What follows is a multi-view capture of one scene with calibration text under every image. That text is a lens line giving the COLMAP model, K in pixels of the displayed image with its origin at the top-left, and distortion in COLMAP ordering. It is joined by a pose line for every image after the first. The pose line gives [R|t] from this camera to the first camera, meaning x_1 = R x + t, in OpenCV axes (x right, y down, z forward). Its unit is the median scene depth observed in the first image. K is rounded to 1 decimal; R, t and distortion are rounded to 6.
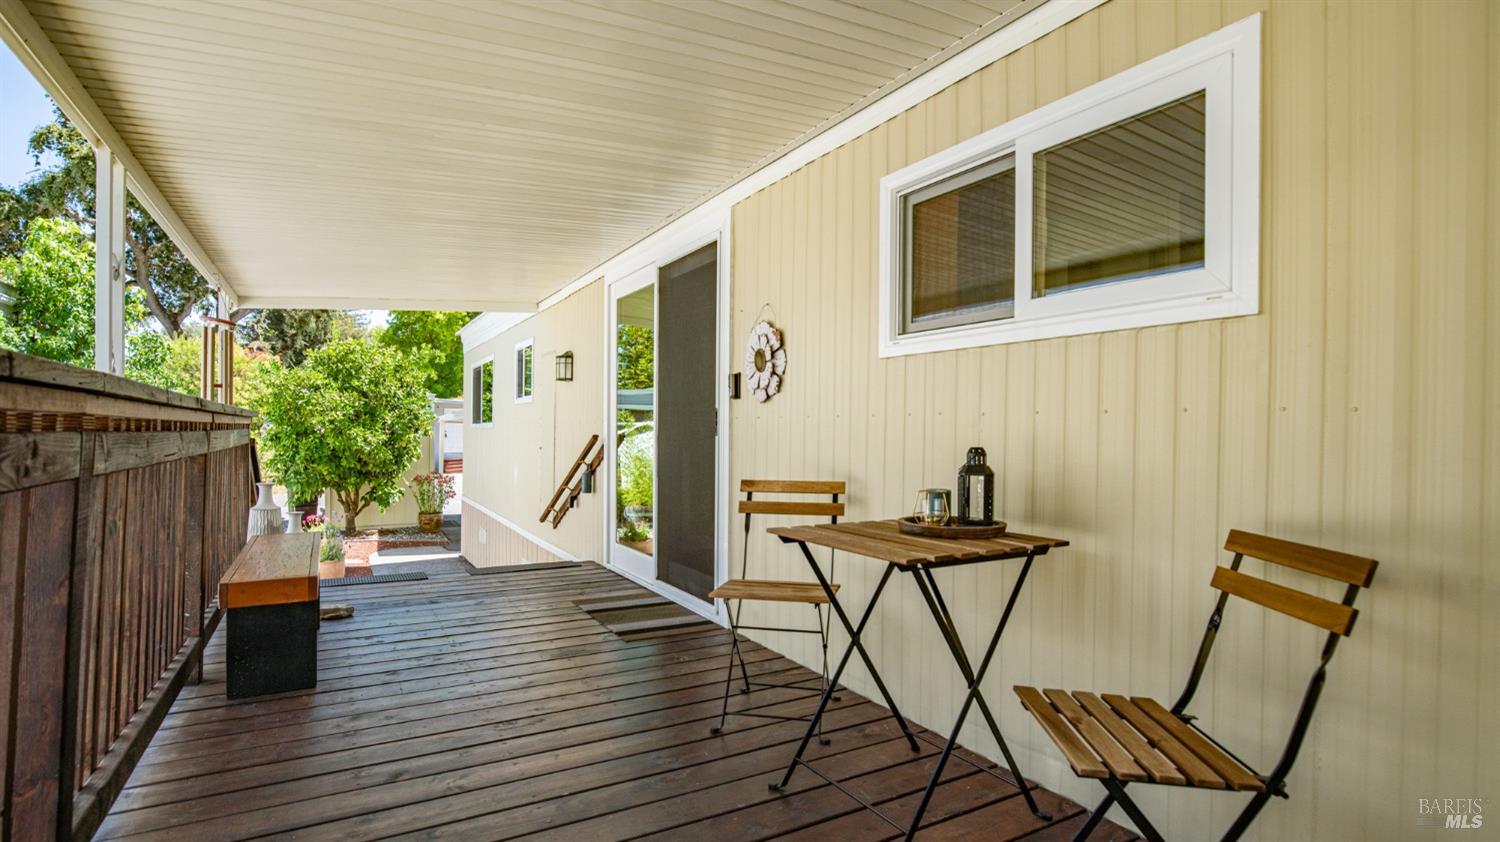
lens RADIAL K [[781.5, 0, 759.8], [0, 781.5, 442.9], [0, 0, 1]] dist [0.000160, 0.000467]
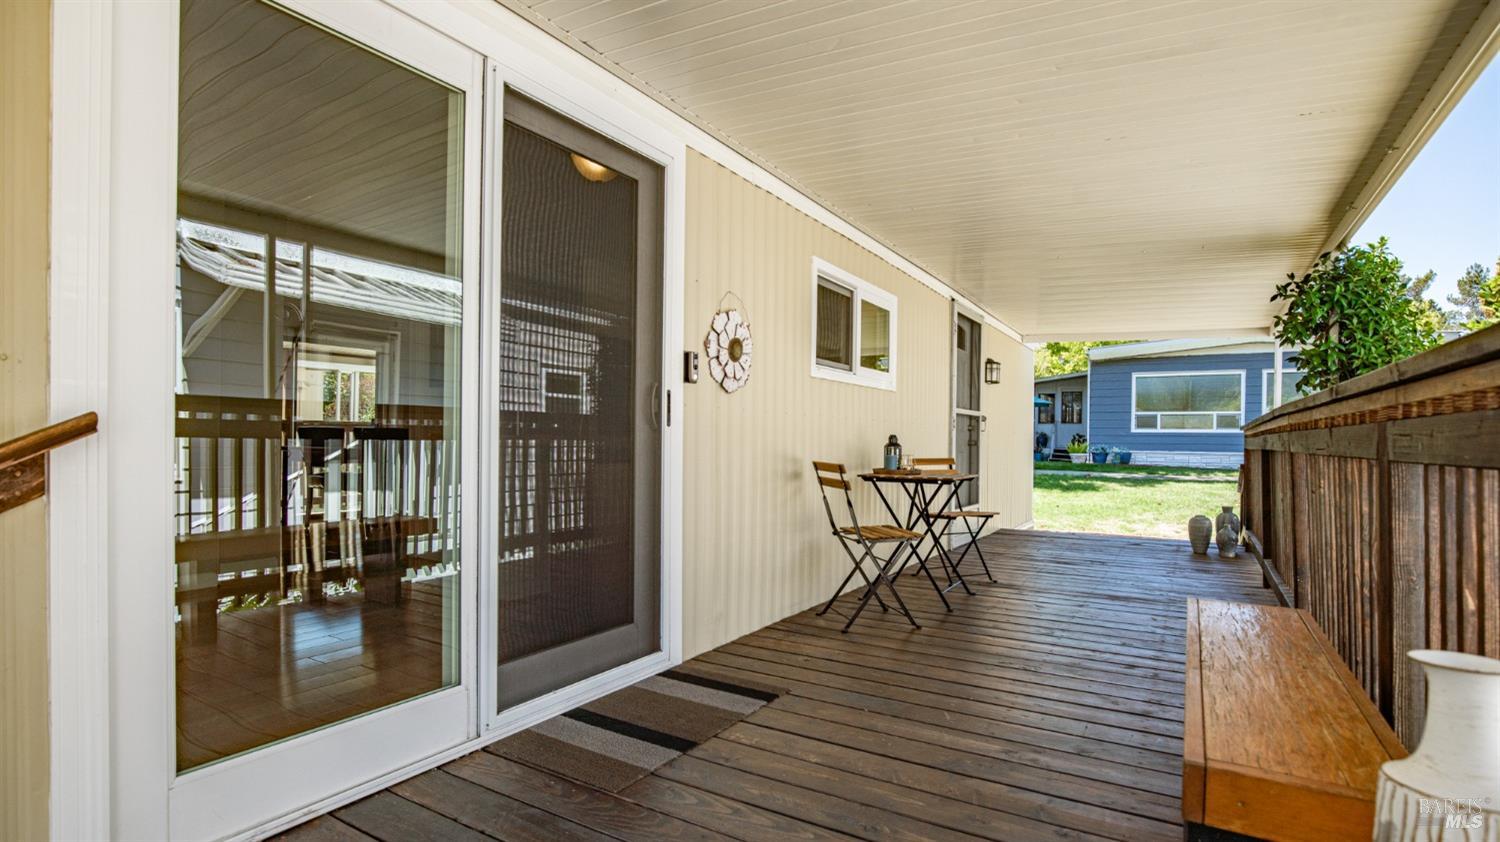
lens RADIAL K [[781.5, 0, 759.8], [0, 781.5, 442.9], [0, 0, 1]] dist [0.000160, 0.000467]
pose [[-0.527131, -0.015805, 0.849637, -0.772722], [-0.000063, 0.999828, 0.018560, -0.006440], [-0.849784, 0.009730, -0.527041, 1.364850]]
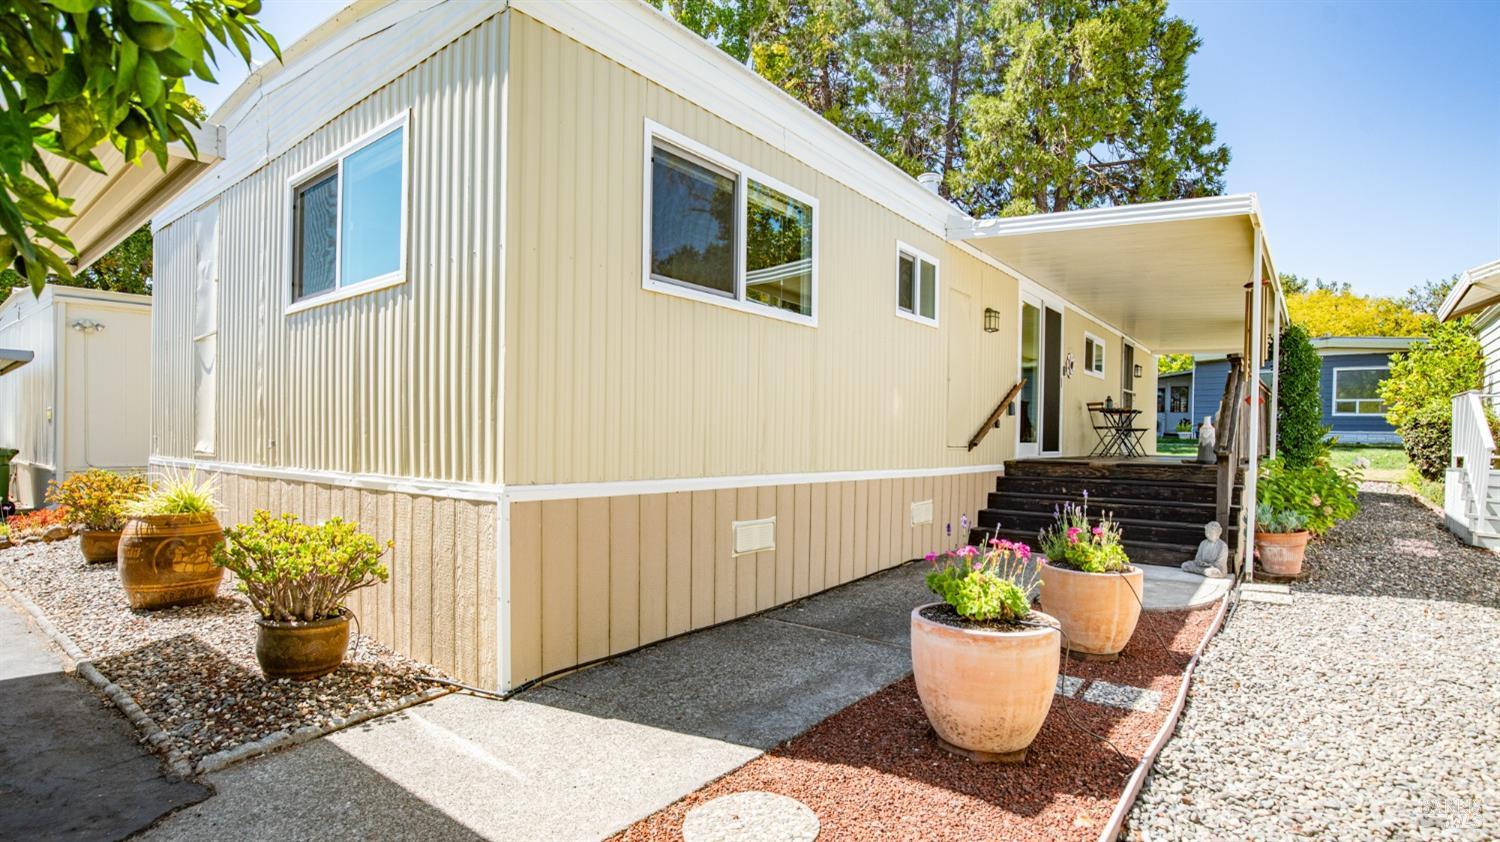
lens RADIAL K [[781.5, 0, 759.8], [0, 781.5, 442.9], [0, 0, 1]] dist [0.000160, 0.000467]
pose [[-0.429157, -0.020595, 0.902995, -2.097276], [-0.004747, 0.999778, 0.020547, 0.134178], [-0.903217, 0.004532, -0.429160, 3.174647]]
